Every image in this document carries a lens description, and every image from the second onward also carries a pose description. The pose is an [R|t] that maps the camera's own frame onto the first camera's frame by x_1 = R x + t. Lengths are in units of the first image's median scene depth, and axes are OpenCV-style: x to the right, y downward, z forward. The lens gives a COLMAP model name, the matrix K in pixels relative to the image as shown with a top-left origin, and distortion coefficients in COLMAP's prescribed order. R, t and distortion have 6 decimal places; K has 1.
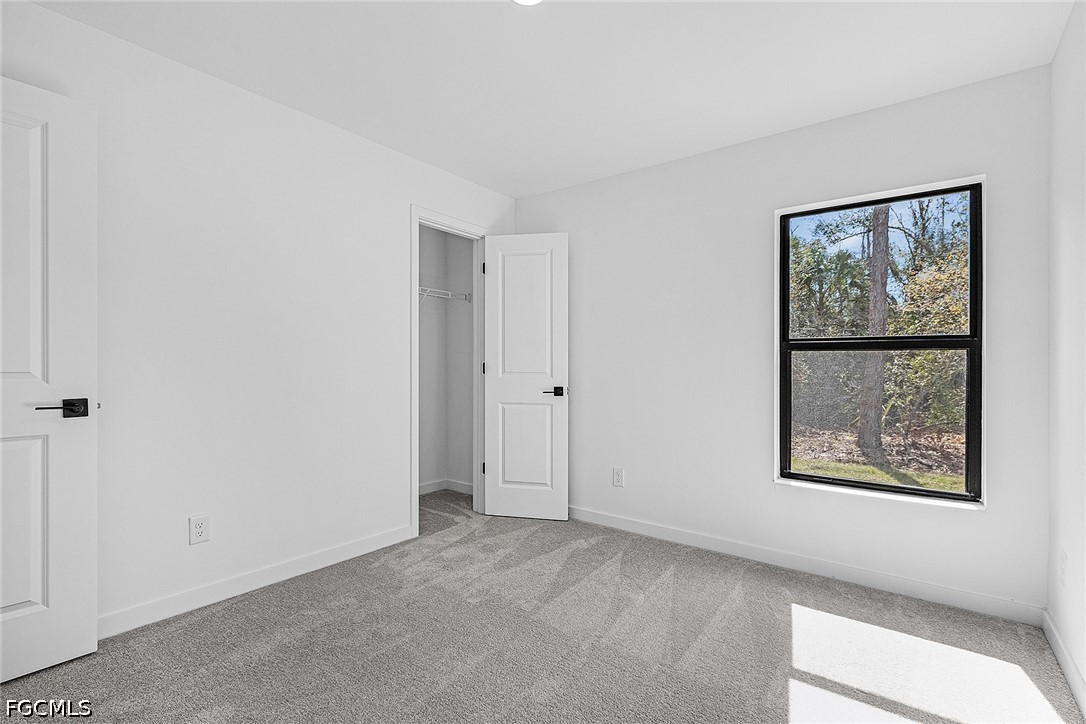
lens RADIAL K [[495.2, 0, 541.2], [0, 495.2, 367.4], [0, 0, 1]] dist [0.004098, -0.001172]
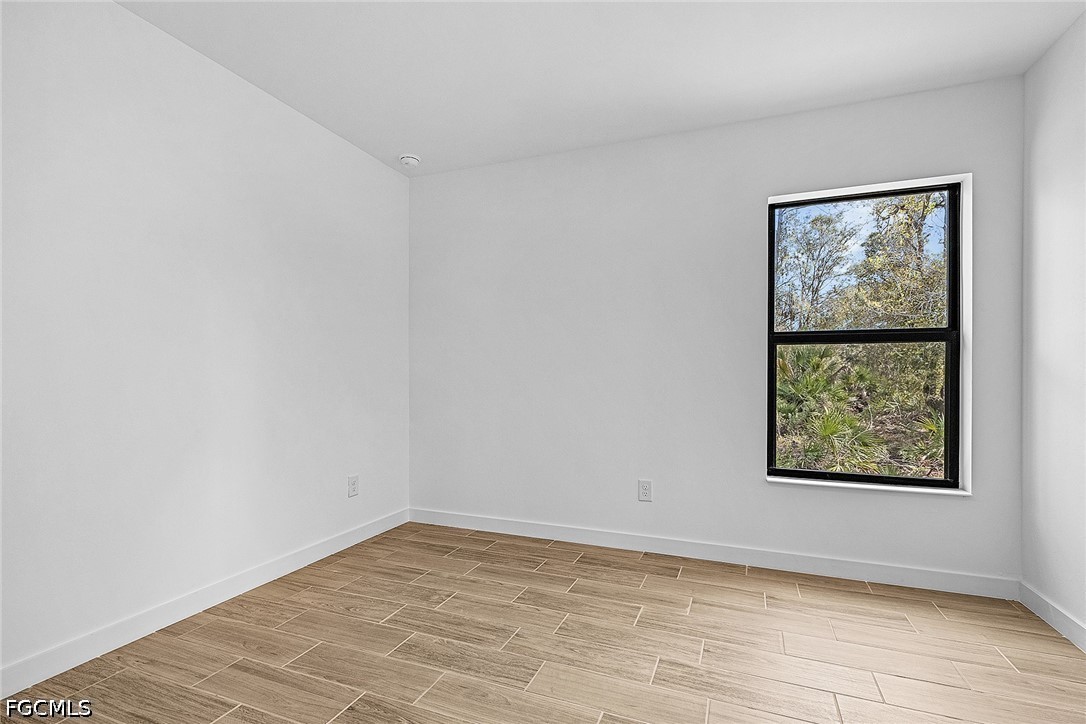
lens RADIAL K [[495.2, 0, 535.7], [0, 495.2, 371.6], [0, 0, 1]] dist [0.004098, -0.001172]
pose [[0.963992, -0.018292, 0.265300, -0.245641], [0.014337, 0.999755, 0.016837, -0.004016], [-0.265544, -0.012427, 0.964019, 0.210706]]
